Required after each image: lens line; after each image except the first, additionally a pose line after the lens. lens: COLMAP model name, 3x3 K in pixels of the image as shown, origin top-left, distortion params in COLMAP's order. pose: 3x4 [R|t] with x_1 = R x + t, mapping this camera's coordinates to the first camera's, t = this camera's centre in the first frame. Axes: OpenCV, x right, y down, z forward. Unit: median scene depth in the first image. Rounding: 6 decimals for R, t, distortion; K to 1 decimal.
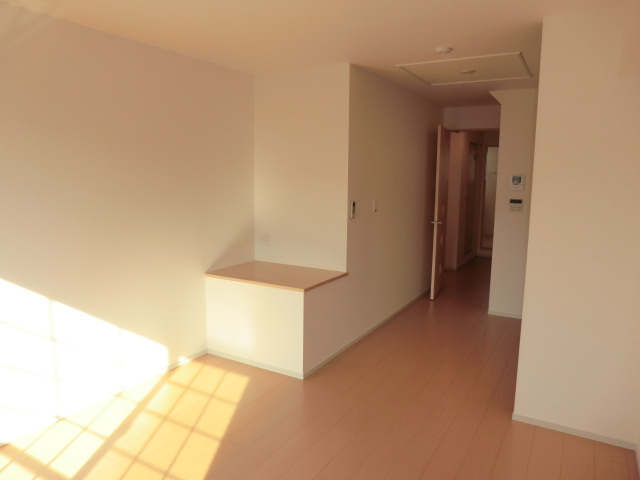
lens RADIAL K [[467.5, 0, 319.9], [0, 467.5, 240.4], [0, 0, 1]] dist [-0.065439, 0.058674]
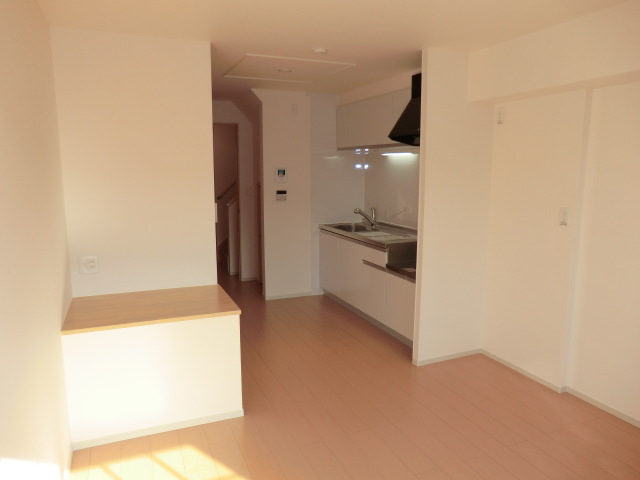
lens RADIAL K [[467.5, 0, 319.7], [0, 467.5, 239.2], [0, 0, 1]] dist [-0.065439, 0.058674]
pose [[0.586764, -0.134953, 0.798433, -0.432237], [0.119775, 0.989633, 0.079249, -0.051465], [-0.800851, 0.049132, 0.596845, 0.272087]]
